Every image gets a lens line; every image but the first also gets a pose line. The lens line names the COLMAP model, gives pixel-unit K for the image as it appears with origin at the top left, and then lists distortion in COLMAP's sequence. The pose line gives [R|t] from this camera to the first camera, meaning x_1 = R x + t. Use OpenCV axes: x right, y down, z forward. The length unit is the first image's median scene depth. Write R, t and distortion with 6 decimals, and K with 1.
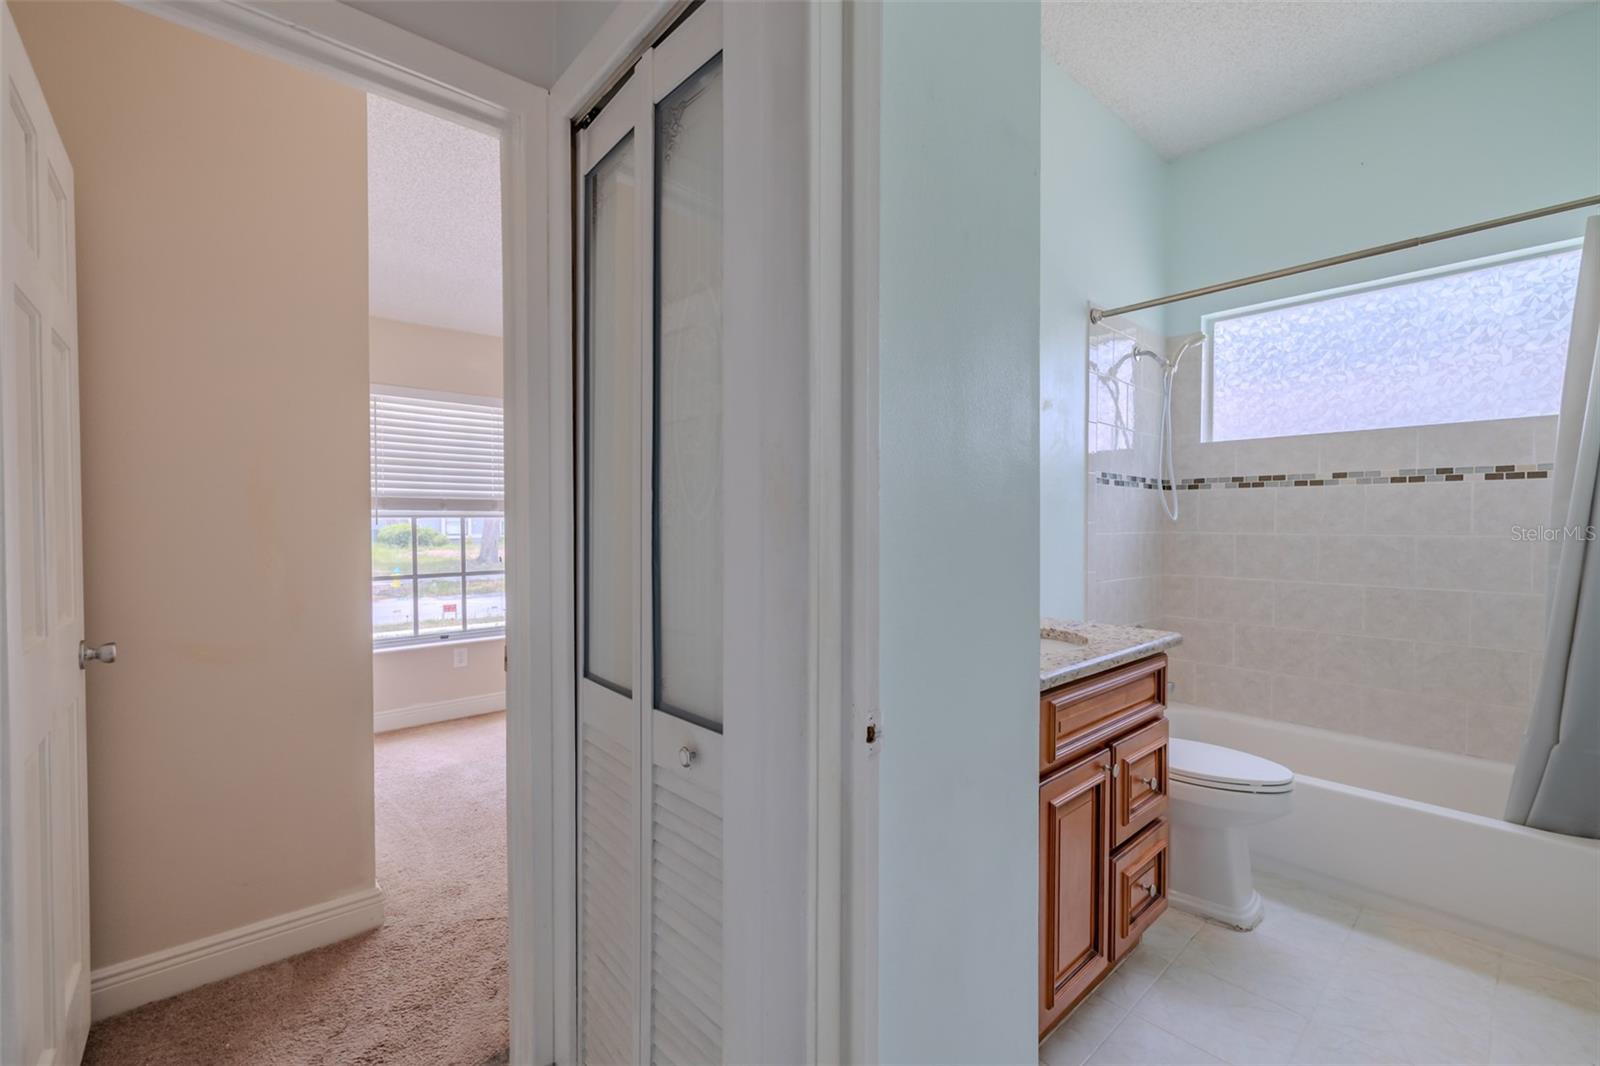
lens RADIAL K [[676.0, 0, 799.8], [0, 676.0, 537.3], [0, 0, 1]] dist [0.001615, -0.000007]
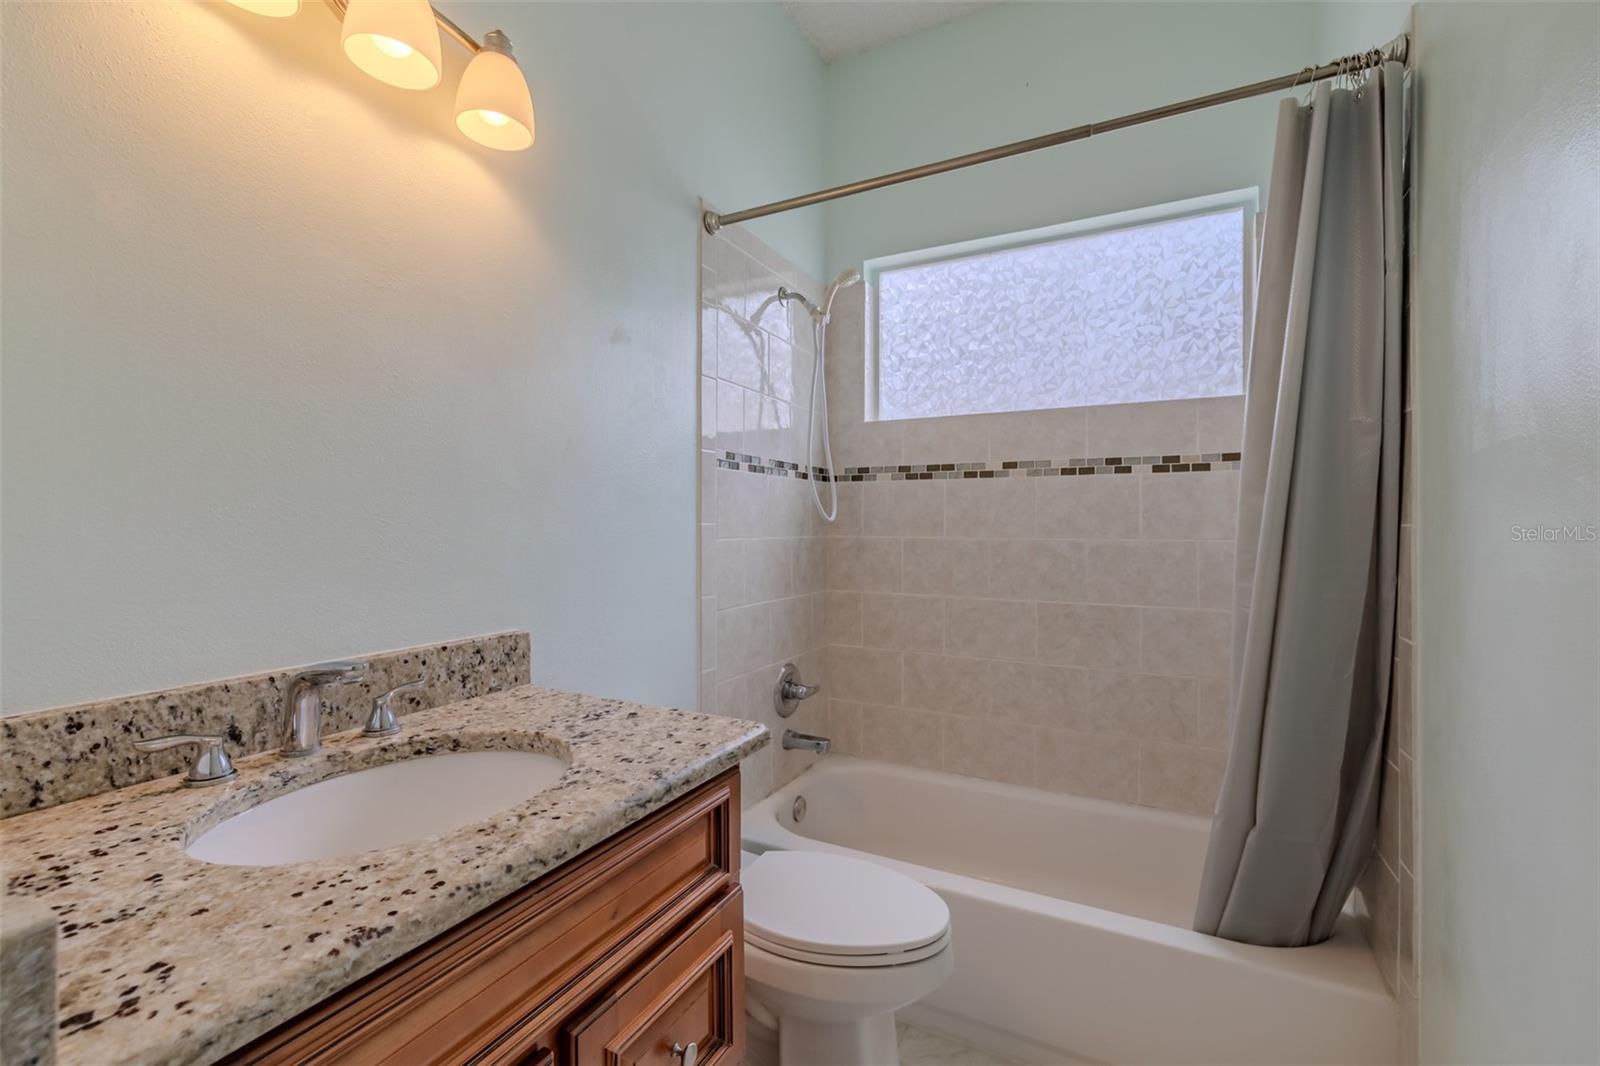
lens RADIAL K [[676.0, 0, 800.4], [0, 676.0, 526.8], [0, 0, 1]] dist [0.001615, -0.000007]
pose [[0.937087, -0.003337, 0.349080, 0.276238], [0.008341, 0.999883, -0.012832, -0.009682], [-0.348996, 0.014936, 0.937005, 0.325827]]
